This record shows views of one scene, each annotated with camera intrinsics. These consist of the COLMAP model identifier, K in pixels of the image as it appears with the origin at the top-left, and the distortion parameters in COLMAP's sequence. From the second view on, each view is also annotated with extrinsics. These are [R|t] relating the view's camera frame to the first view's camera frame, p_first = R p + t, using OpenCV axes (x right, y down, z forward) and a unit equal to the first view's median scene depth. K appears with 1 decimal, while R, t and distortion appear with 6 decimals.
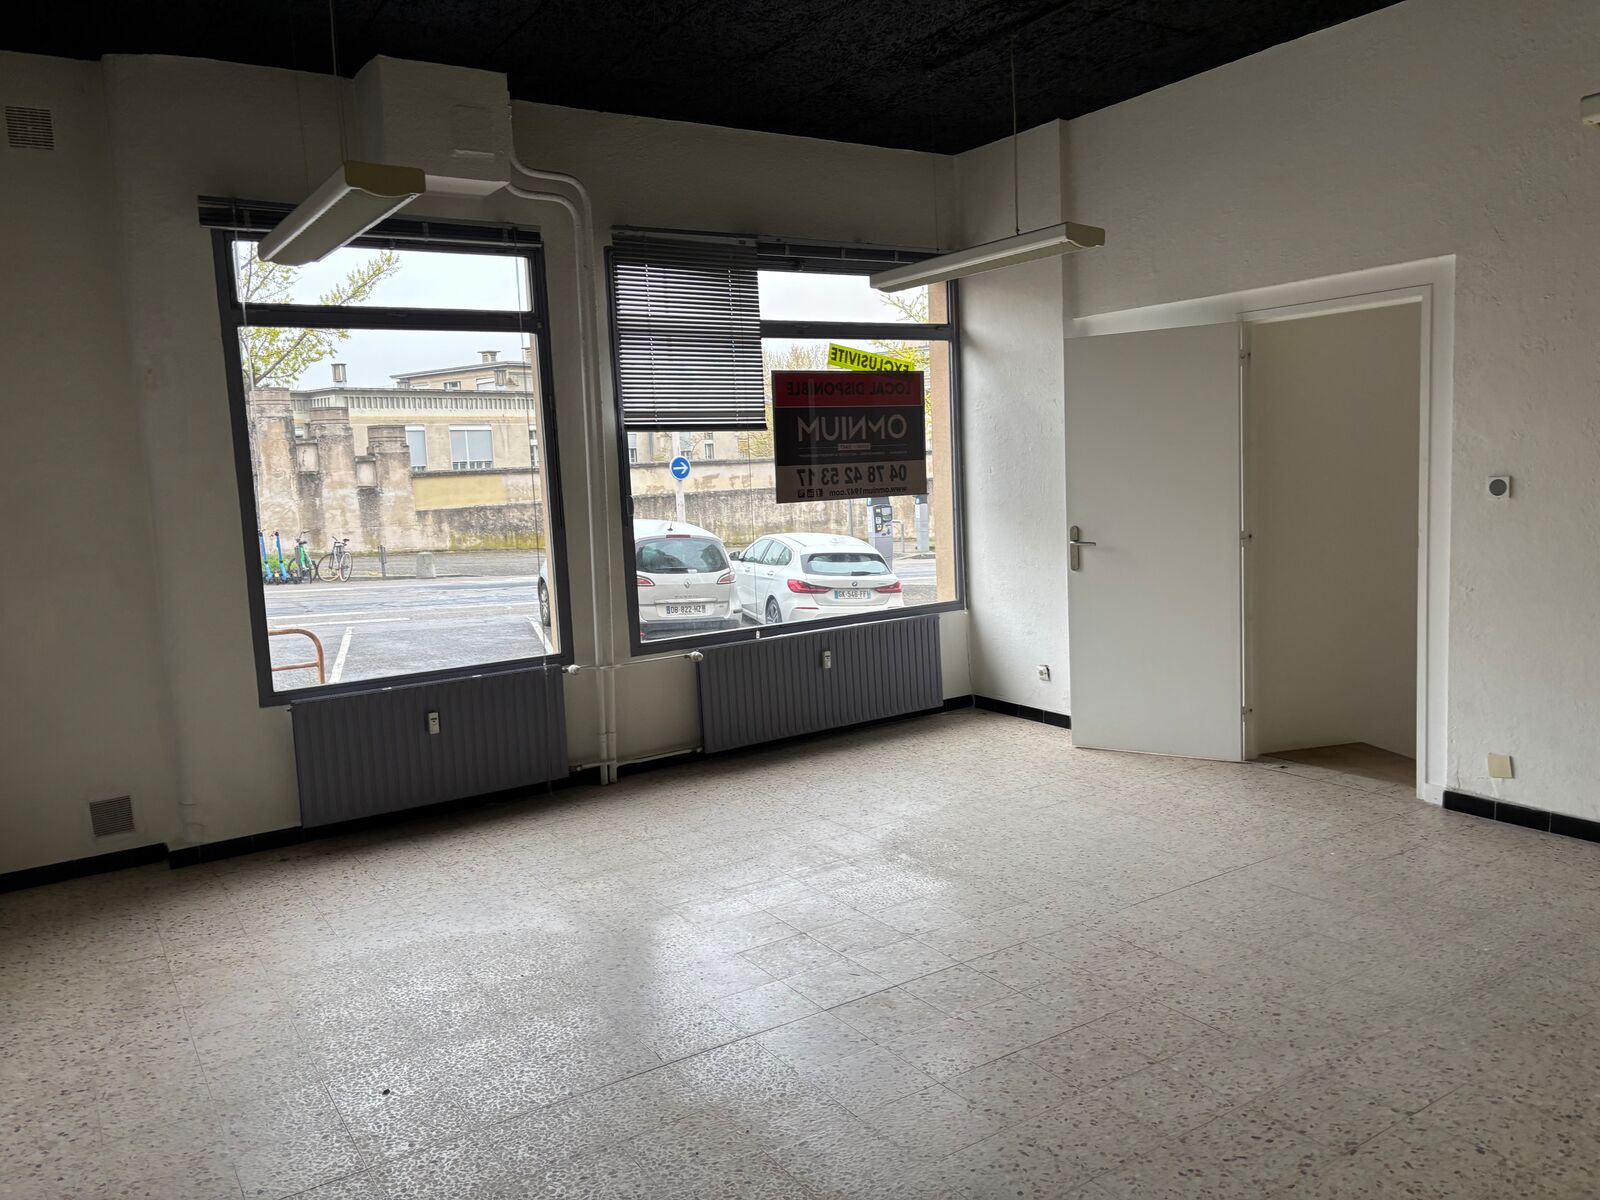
lens RADIAL K [[1186.9, 0, 793.6], [0, 1186.9, 609.4], [0, 0, 1]] dist [0.024625, -0.050126]
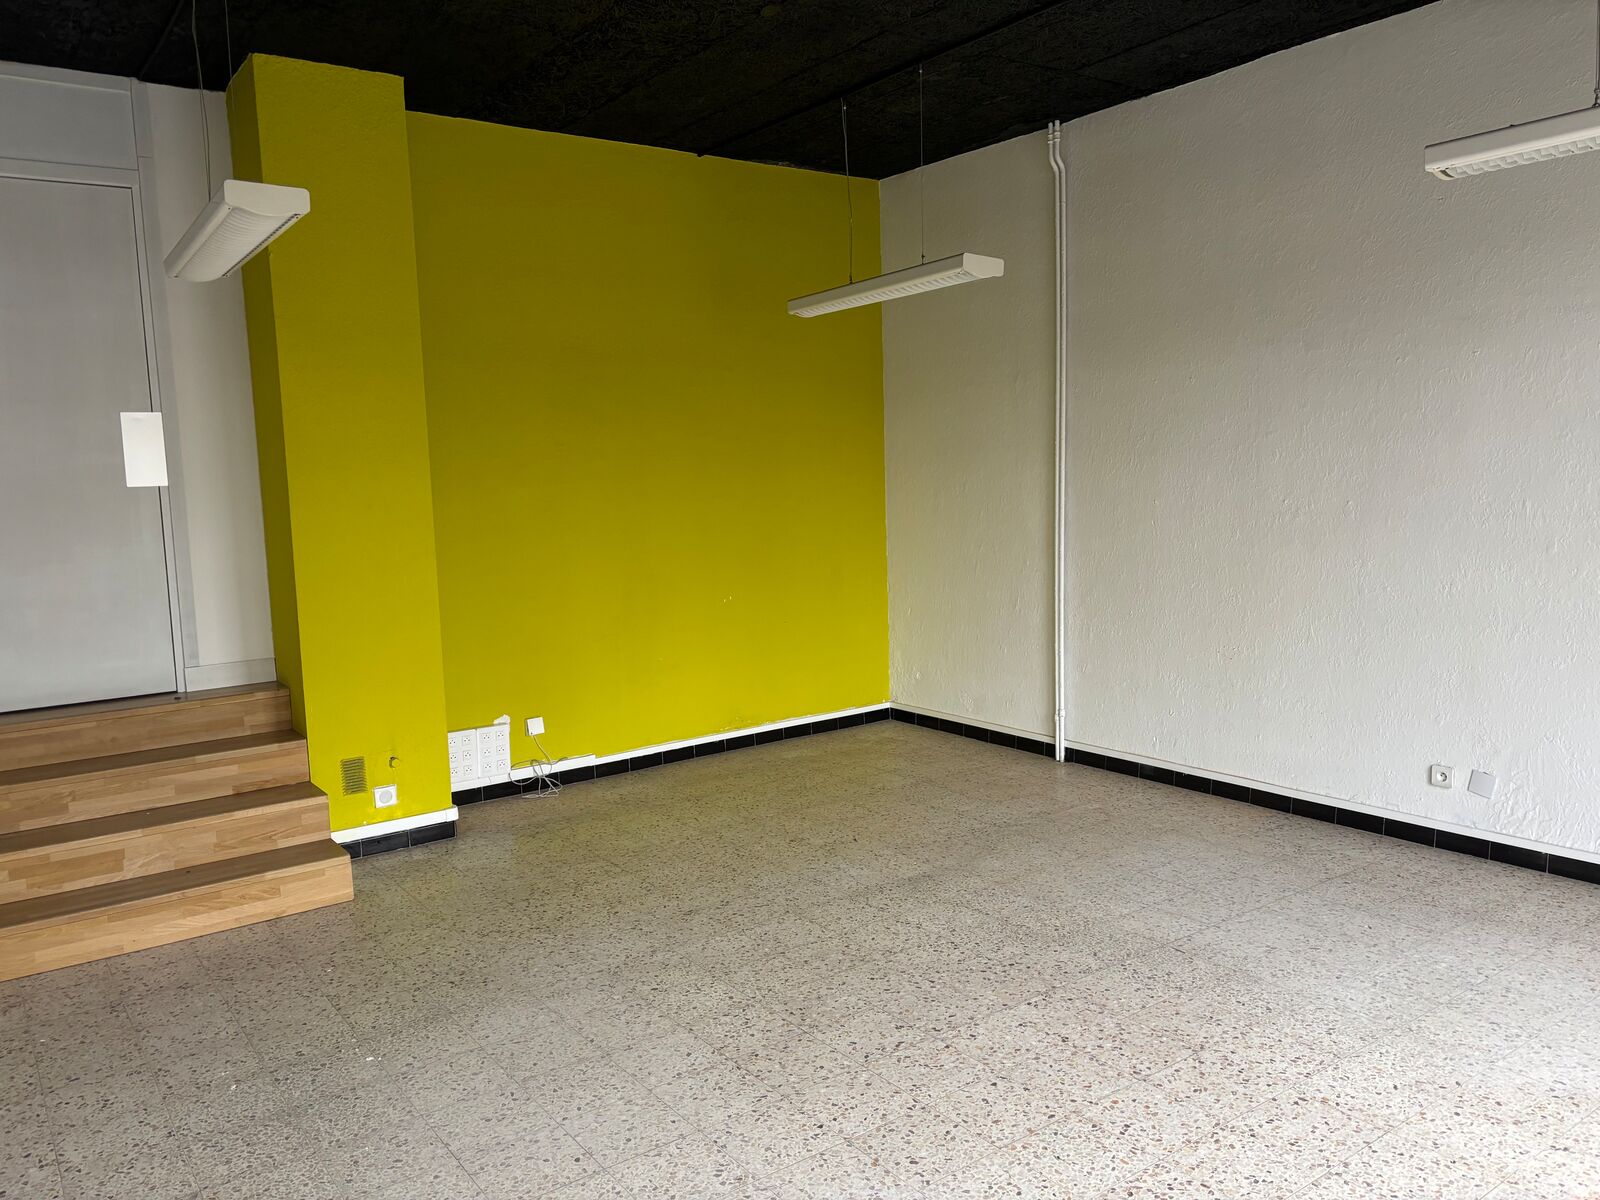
lens RADIAL K [[1186.9, 0, 794.9], [0, 1186.9, 602.9], [0, 0, 1]] dist [0.024625, -0.050126]
pose [[-0.995061, 0.088197, -0.045543, 0.161196], [0.074584, 0.967092, 0.243250, -0.156101], [0.065498, 0.238652, -0.968894, 1.116946]]
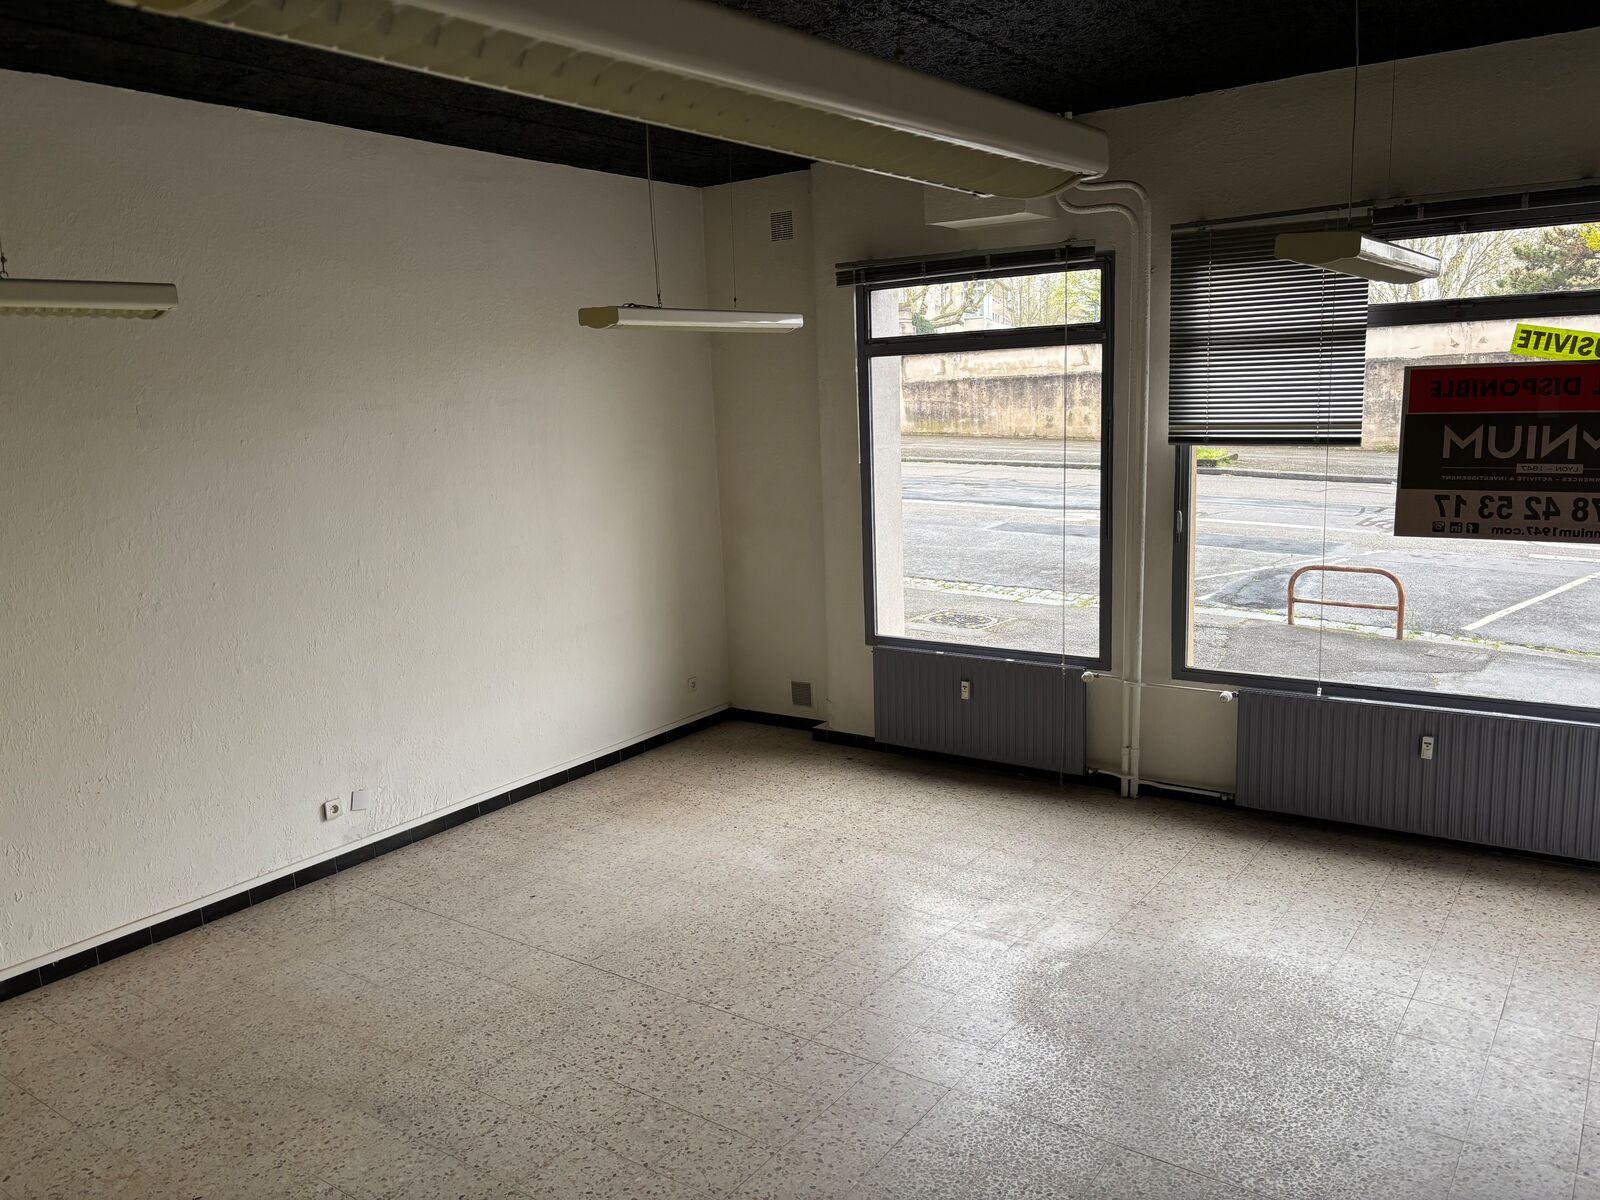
lens RADIAL K [[1186.9, 0, 791.4], [0, 1186.9, 594.7], [0, 0, 1]] dist [0.024625, -0.050126]
pose [[0.366879, 0.185913, -0.911502, 0.626455], [-0.095197, 0.982186, 0.162014, -0.155622], [0.925385, 0.027332, 0.378042, 0.366927]]
